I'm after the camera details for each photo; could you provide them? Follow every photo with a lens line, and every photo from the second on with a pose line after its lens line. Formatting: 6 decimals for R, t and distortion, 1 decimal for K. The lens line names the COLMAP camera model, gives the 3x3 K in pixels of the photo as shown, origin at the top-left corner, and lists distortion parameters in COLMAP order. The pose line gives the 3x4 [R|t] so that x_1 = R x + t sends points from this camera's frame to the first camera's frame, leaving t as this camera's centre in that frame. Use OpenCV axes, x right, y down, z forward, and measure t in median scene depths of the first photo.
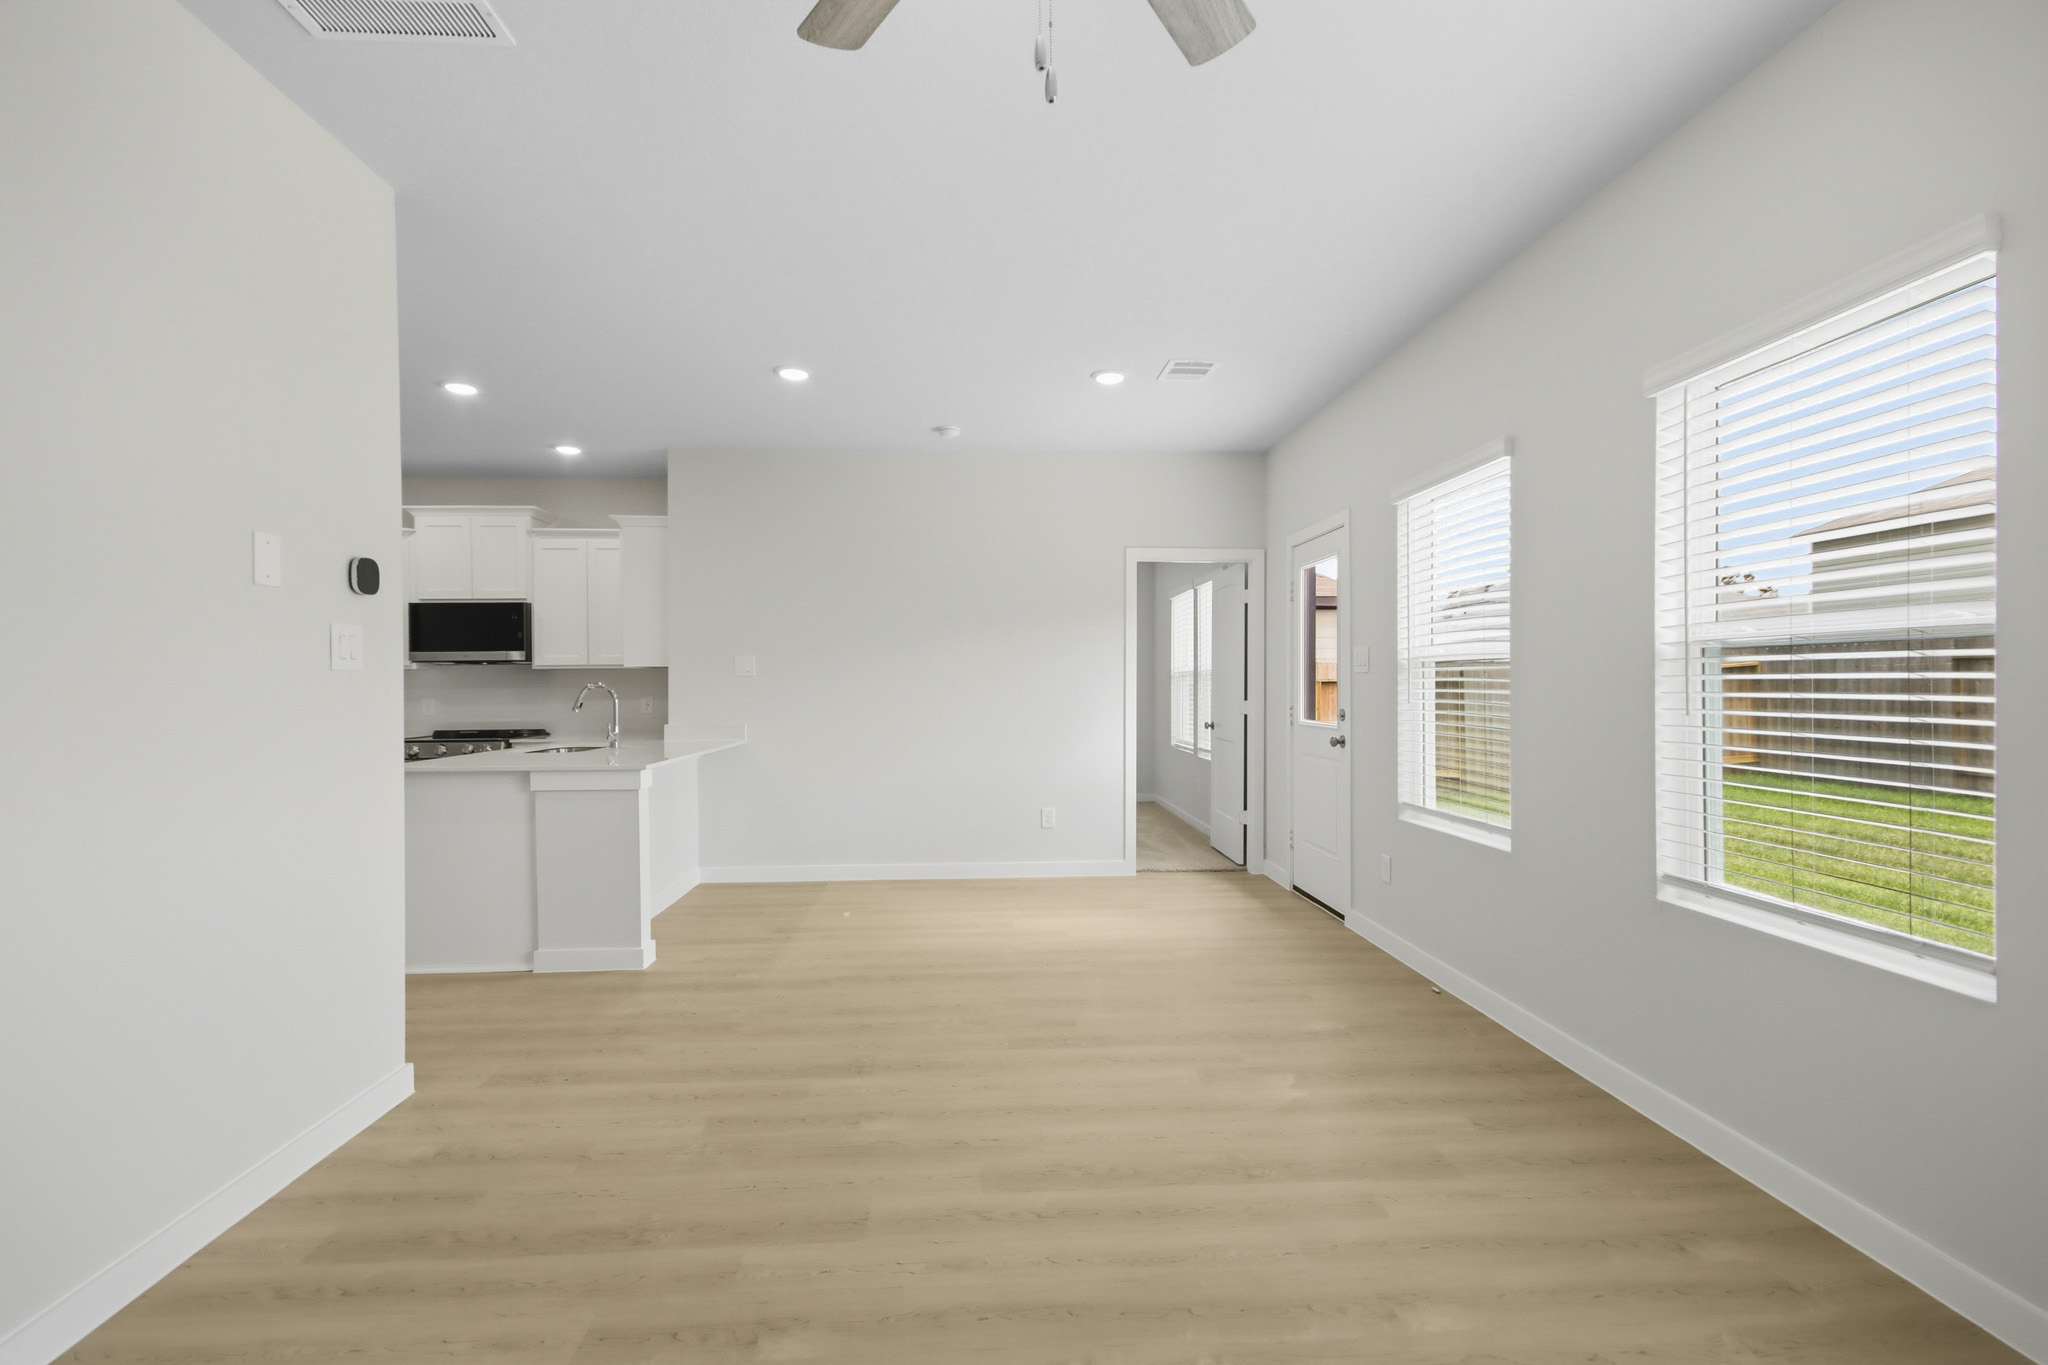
lens RADIAL K [[941.4, 0, 1020.2], [0, 941.4, 674.5], [0, 0, 1]] dist [0.018642, -0.009367]
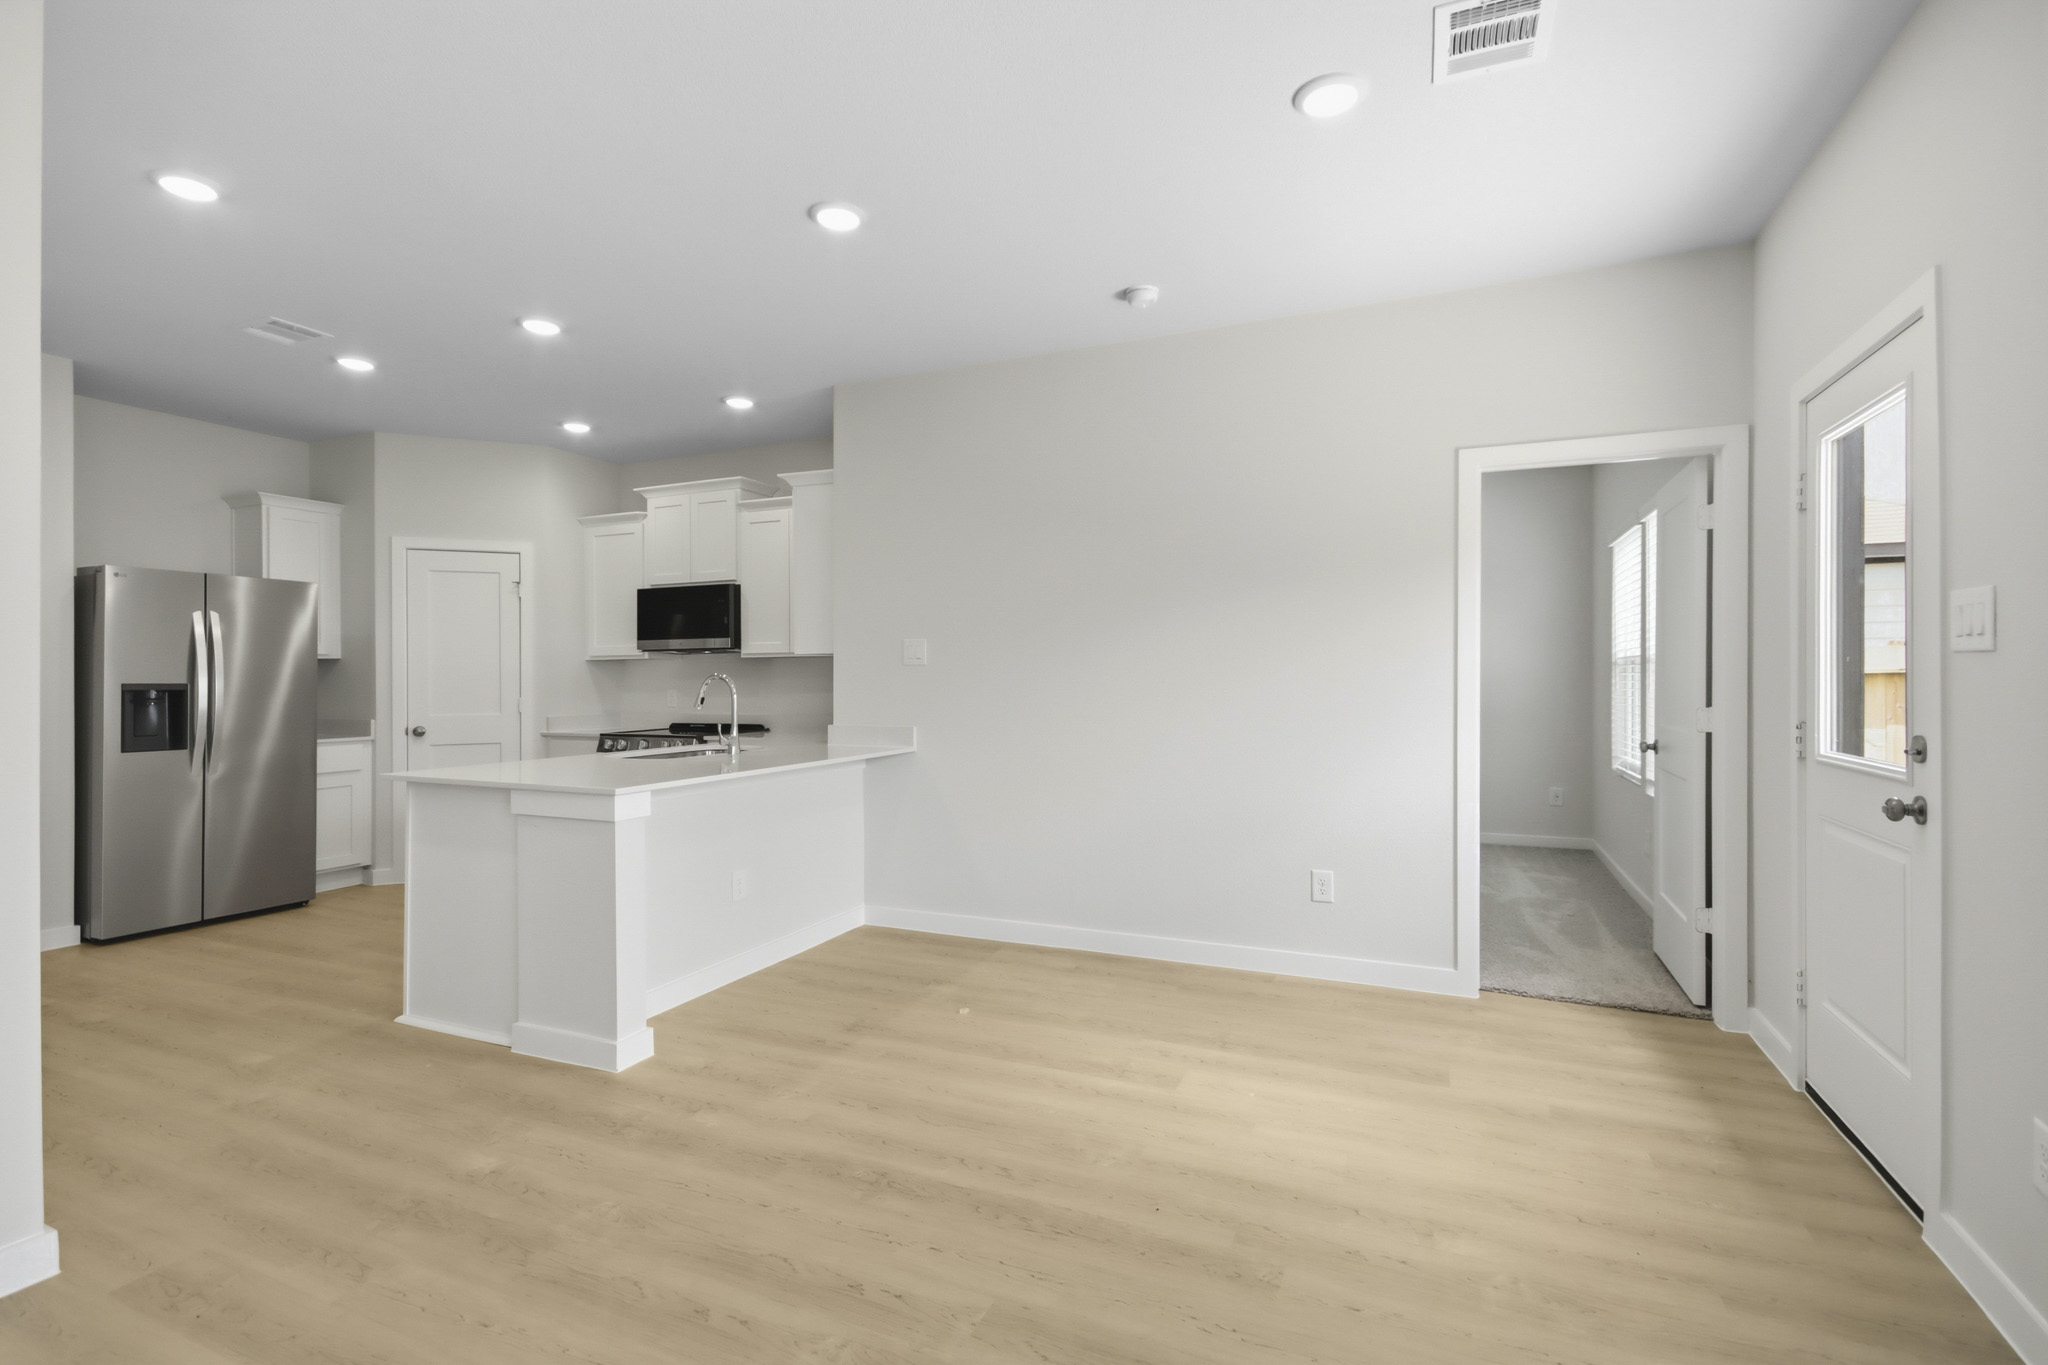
lens RADIAL K [[943.7, 0, 1019.4], [0, 943.7, 666.0], [0, 0, 1]] dist [0.033484, -0.017423]
pose [[0.892387, -0.002135, -0.451267, 0.137851], [0.002949, 0.999995, 0.001100, 0.002173], [0.451262, -0.002312, 0.892388, 0.337849]]
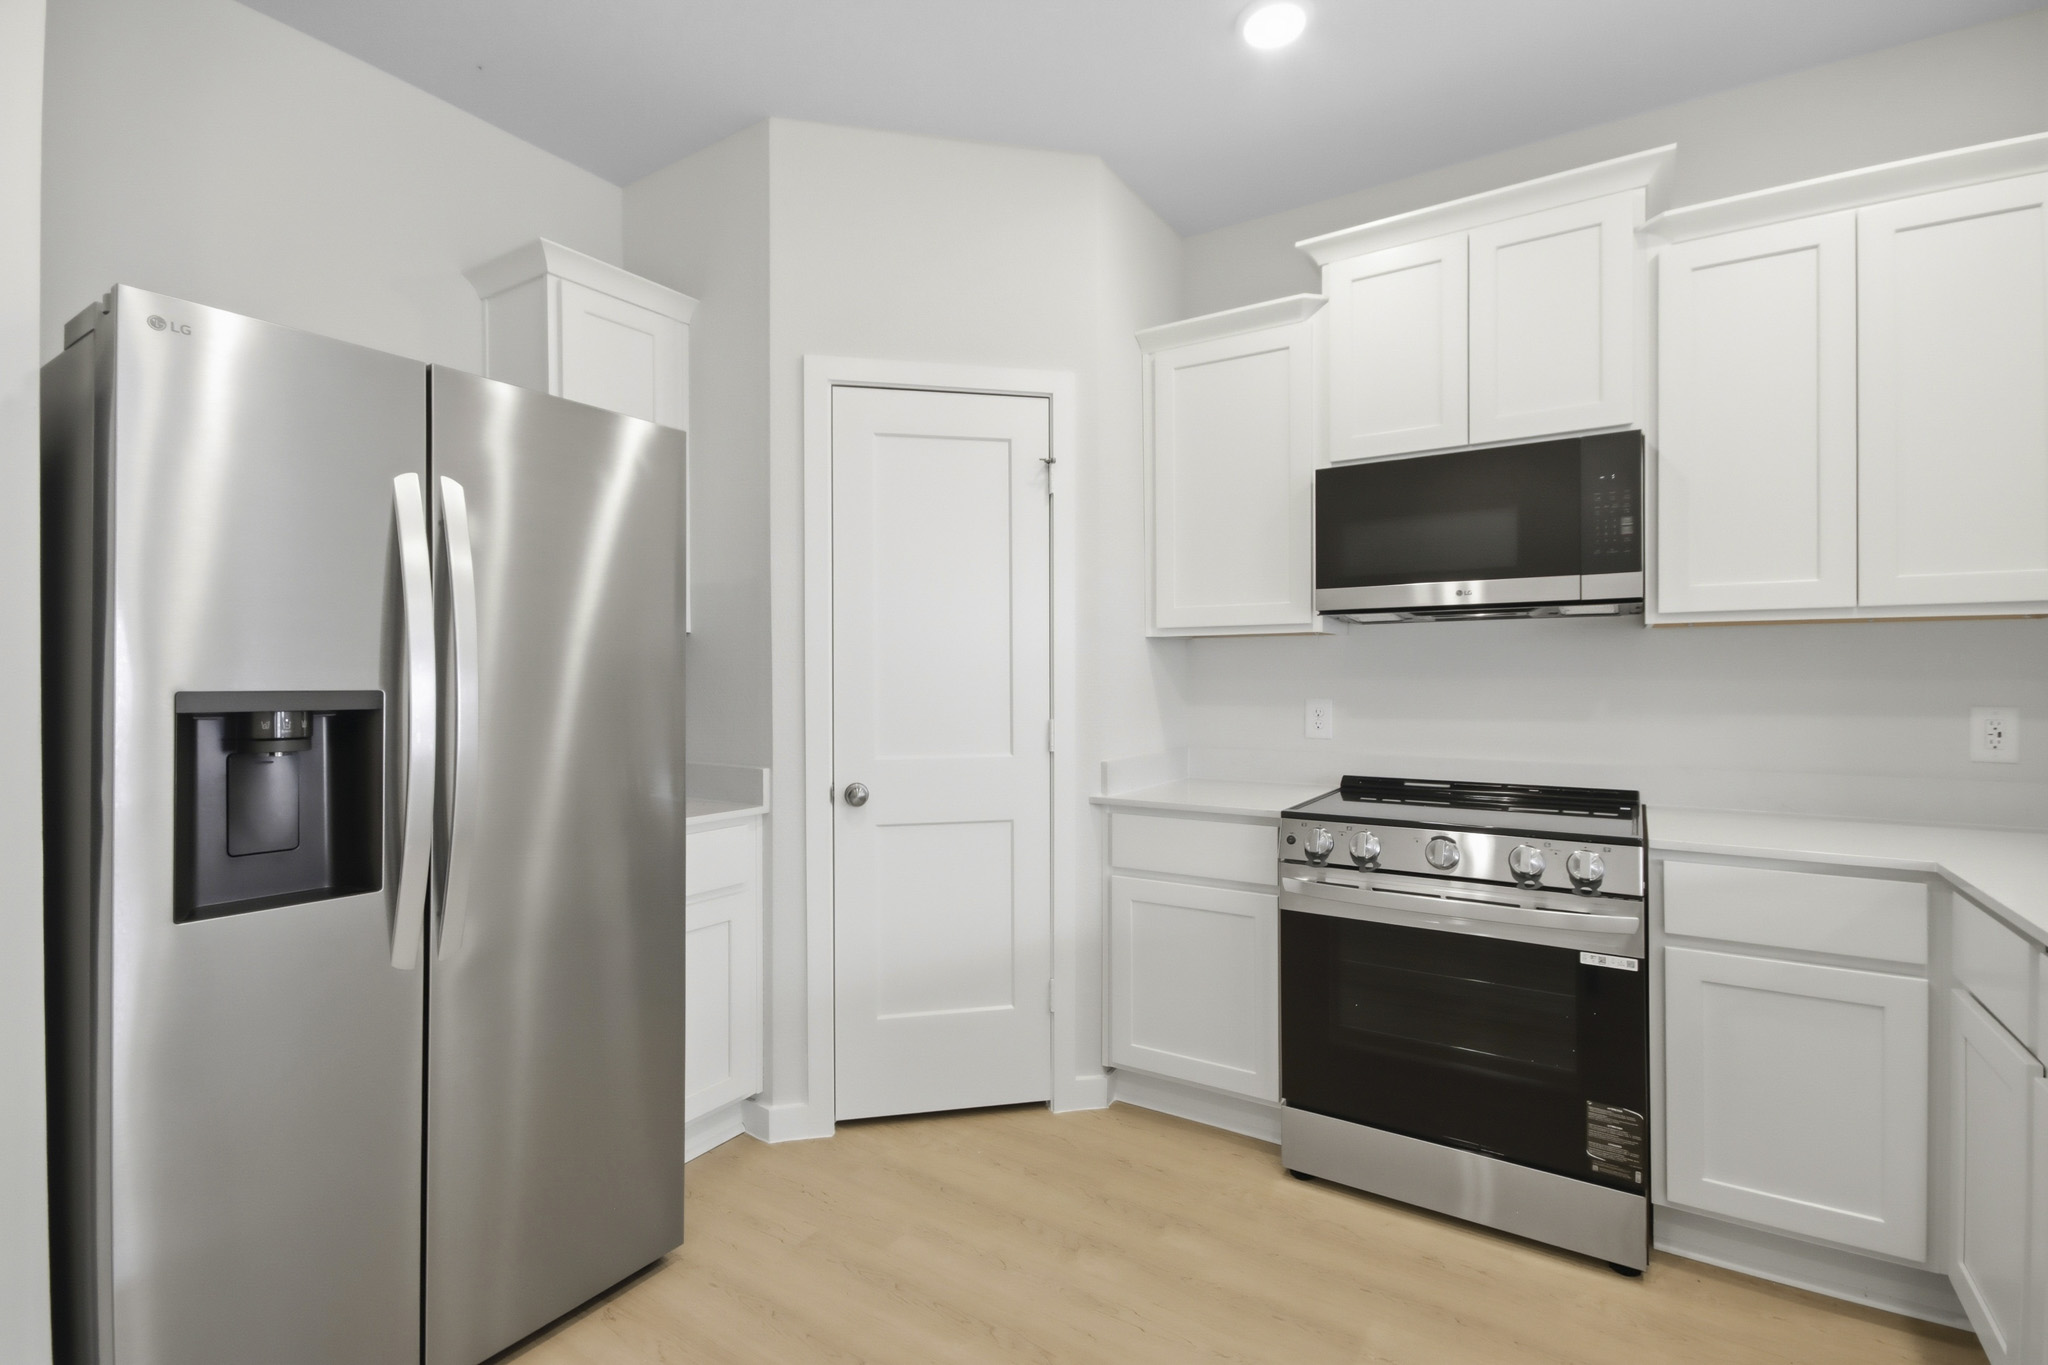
lens RADIAL K [[941.4, 0, 1020.2], [0, 941.4, 674.5], [0, 0, 1]] dist [0.018642, -0.009367]
pose [[0.818199, 0.004579, -0.574917, -0.542646], [0.002548, 0.999930, 0.011590, 0.008824], [0.574930, -0.010948, 0.818129, 0.623434]]
